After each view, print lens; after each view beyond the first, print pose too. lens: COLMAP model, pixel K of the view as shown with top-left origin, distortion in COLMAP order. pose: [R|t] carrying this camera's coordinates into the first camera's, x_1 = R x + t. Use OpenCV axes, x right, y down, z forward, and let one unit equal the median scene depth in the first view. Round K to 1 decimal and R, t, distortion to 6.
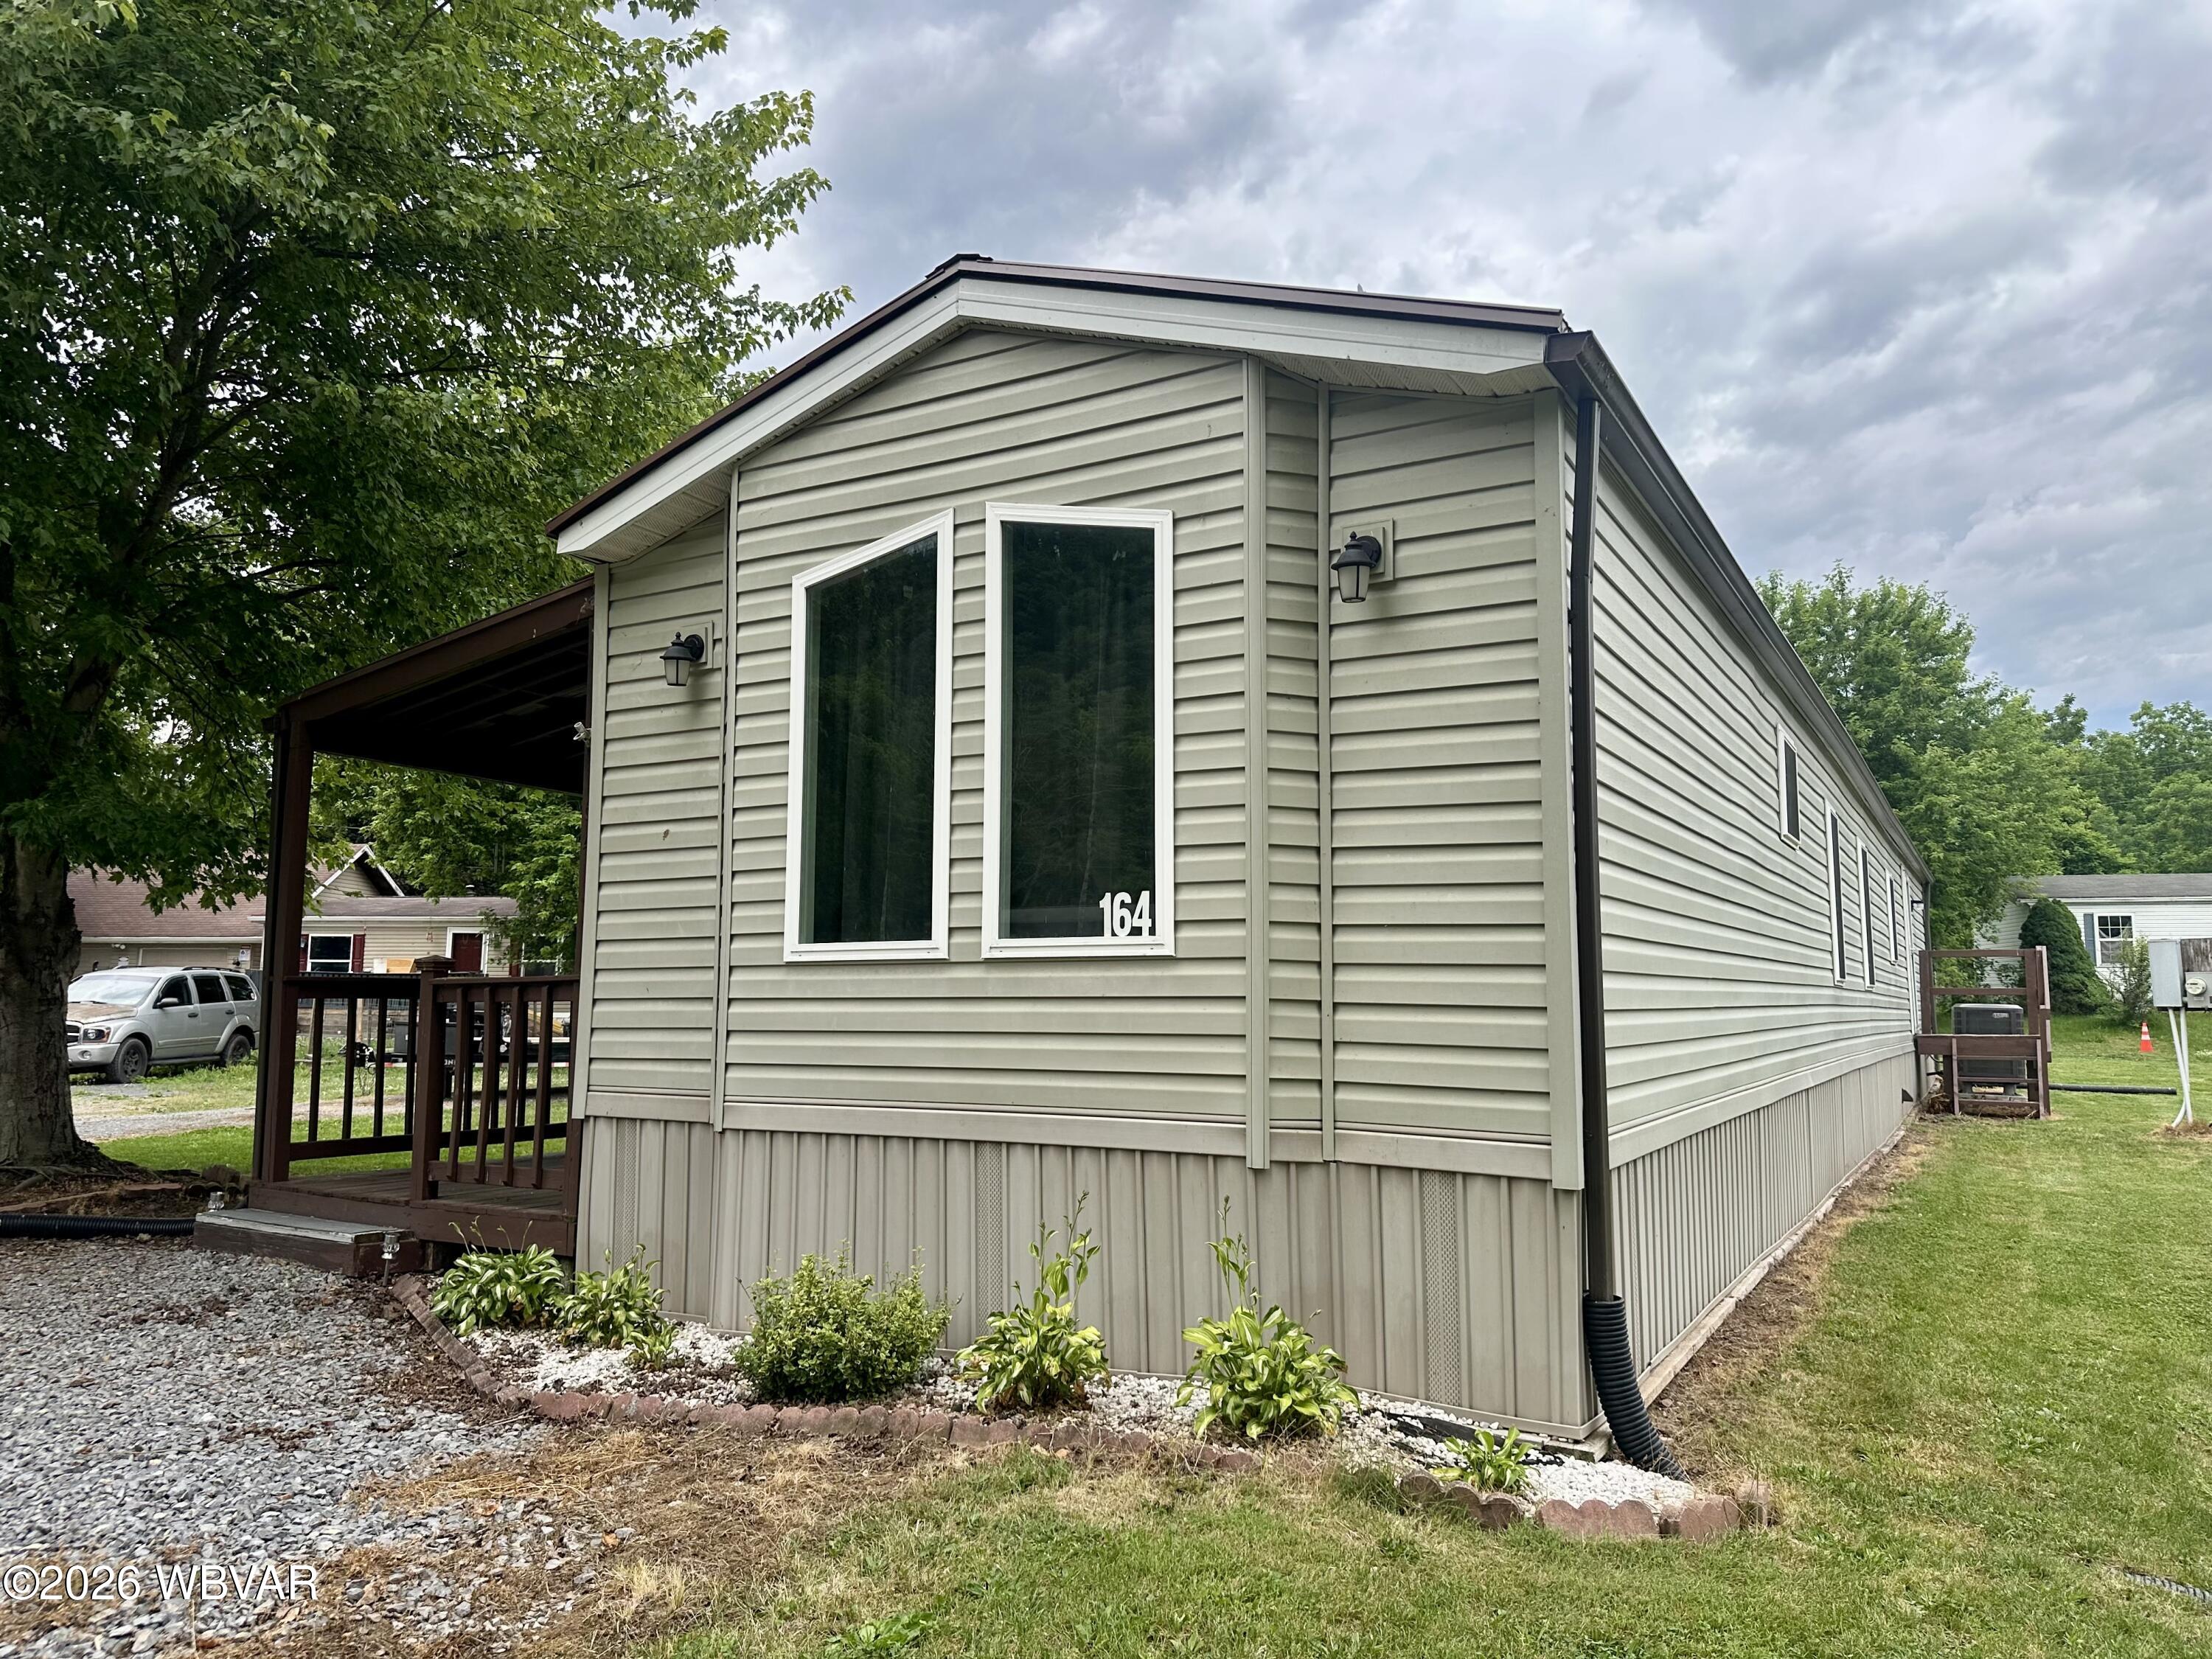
lens RADIAL K [[1572.9, 0, 1106.0], [0, 1572.9, 829.5], [0, 0, 1]] dist [0.000043, -0.007822]
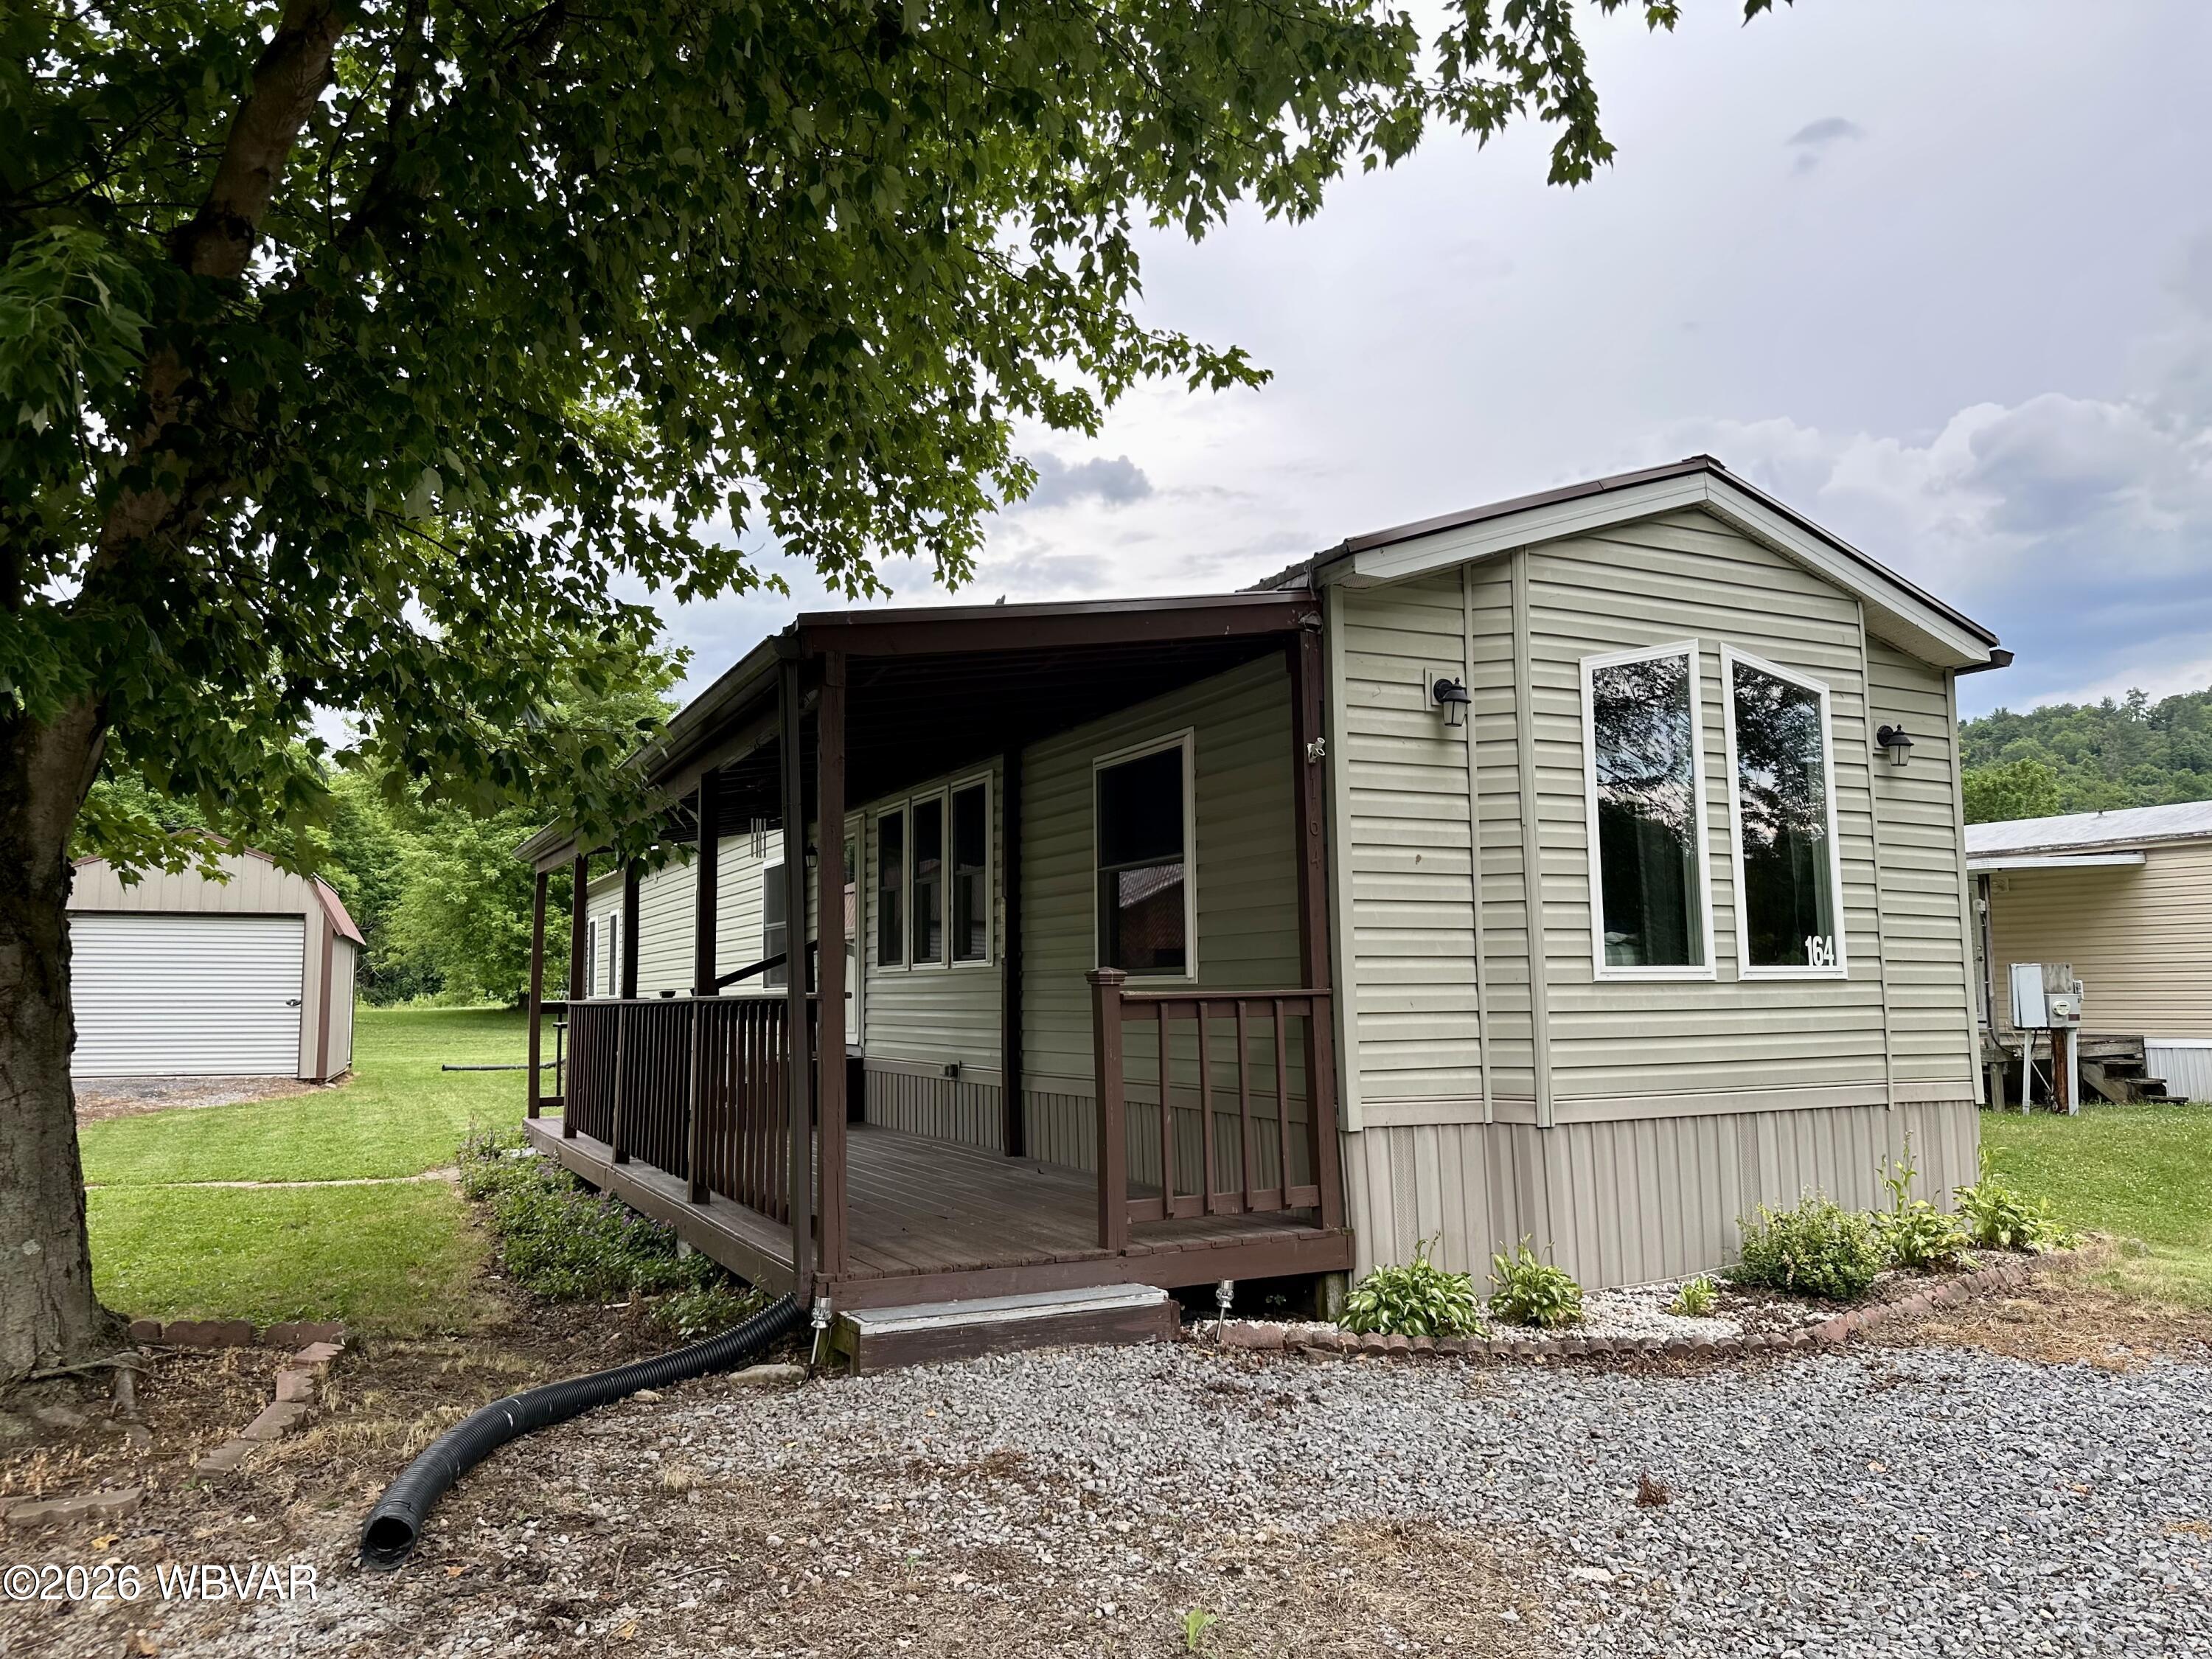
lens RADIAL K [[1572.1, 0, 1107.8], [0, 1572.1, 804.7], [0, 0, 1]] dist [-0.004915, -0.005473]
pose [[0.561408, 0.089643, 0.822670, -1.469258], [-0.082869, 0.995208, -0.051893, 0.044994], [-0.823380, -0.039041, 0.566146, 0.655040]]
